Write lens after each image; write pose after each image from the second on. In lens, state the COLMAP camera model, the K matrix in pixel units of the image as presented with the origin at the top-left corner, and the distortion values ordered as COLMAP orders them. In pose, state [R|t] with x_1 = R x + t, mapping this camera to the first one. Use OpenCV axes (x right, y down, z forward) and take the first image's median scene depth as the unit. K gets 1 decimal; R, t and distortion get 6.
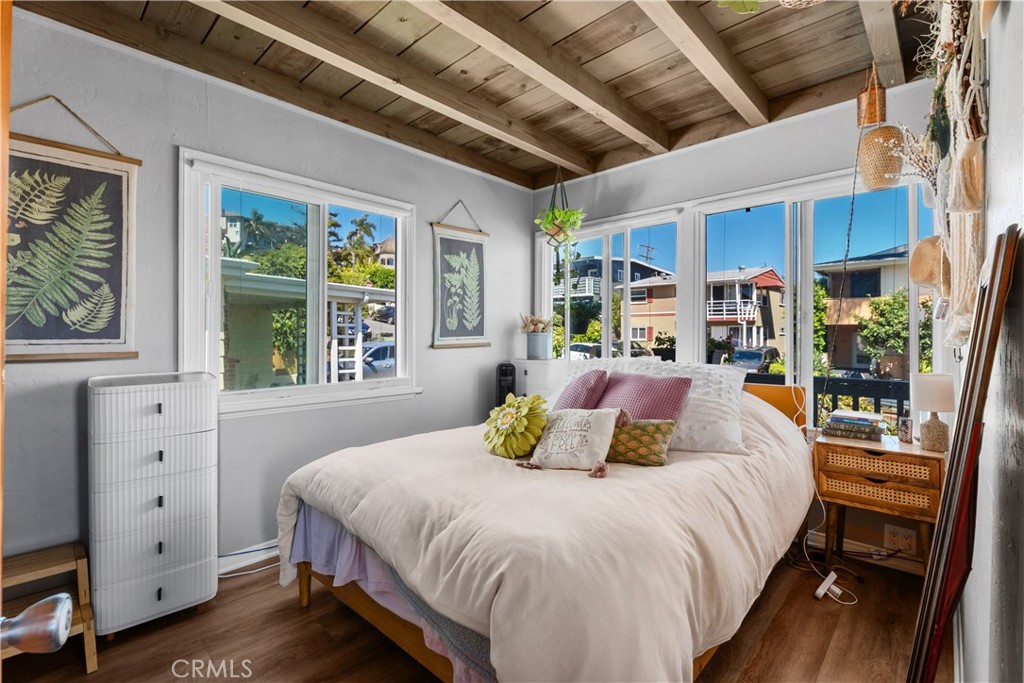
lens RADIAL K [[461.5, 0, 512.0], [0, 461.5, 341.5], [0, 0, 1]] dist [-0.000248, -0.000090]
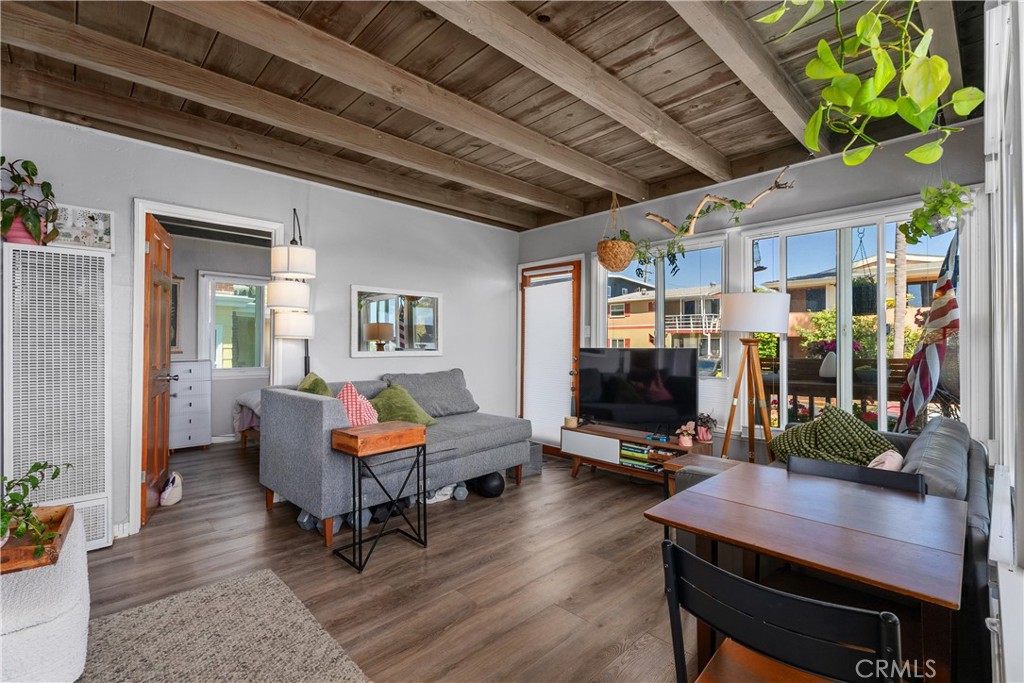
lens RADIAL K [[460.6, 0, 512.0], [0, 460.6, 341.5], [0, 0, 1]] dist [0.012924, -0.000327]
pose [[0.999161, -0.000079, -0.040948, 0.082309], [-0.000918, 0.999704, -0.024329, 0.001899], [0.040938, 0.024346, 0.998865, -0.109210]]
